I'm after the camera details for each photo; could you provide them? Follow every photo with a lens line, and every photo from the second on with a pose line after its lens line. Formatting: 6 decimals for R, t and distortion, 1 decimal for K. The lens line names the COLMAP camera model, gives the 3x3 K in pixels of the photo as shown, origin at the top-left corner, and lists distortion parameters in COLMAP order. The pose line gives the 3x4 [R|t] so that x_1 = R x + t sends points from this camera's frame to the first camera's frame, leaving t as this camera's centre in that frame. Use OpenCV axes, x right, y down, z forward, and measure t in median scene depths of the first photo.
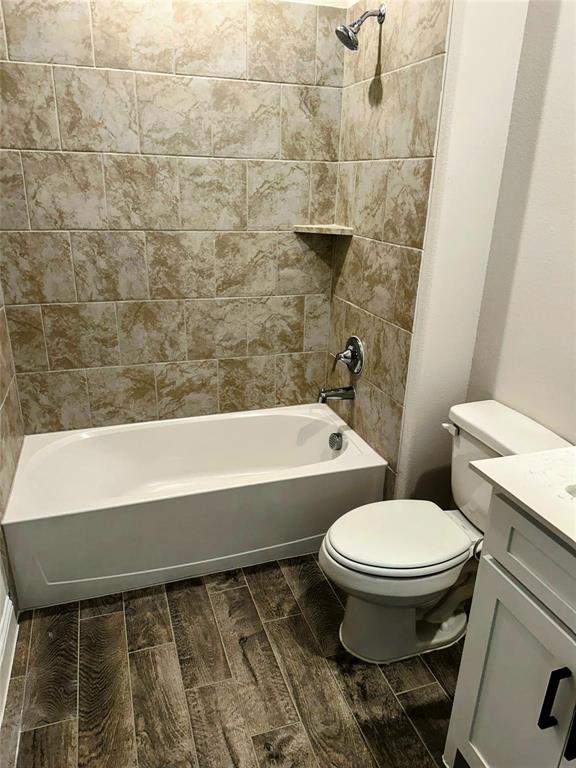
lens RADIAL K [[532.4, 0, 291.0], [0, 532.4, 384.6], [0, 0, 1]] dist [0.048497, -0.048939]
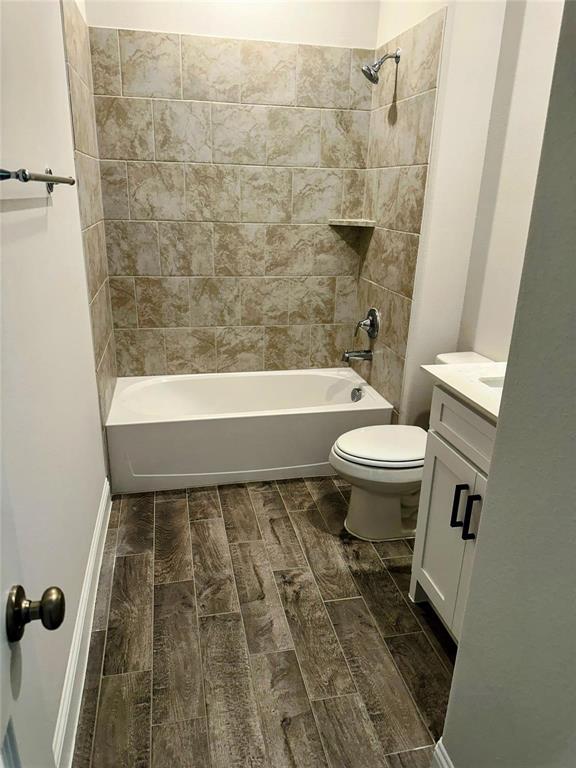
lens RADIAL K [[532.4, 0, 292.5], [0, 532.4, 388.3], [0, 0, 1]] dist [0.048497, -0.048939]
pose [[0.994107, 0.038942, -0.101162, 0.073017], [-0.040536, 0.999084, -0.013744, 0.137481], [0.100534, 0.017764, 0.994775, -0.291803]]
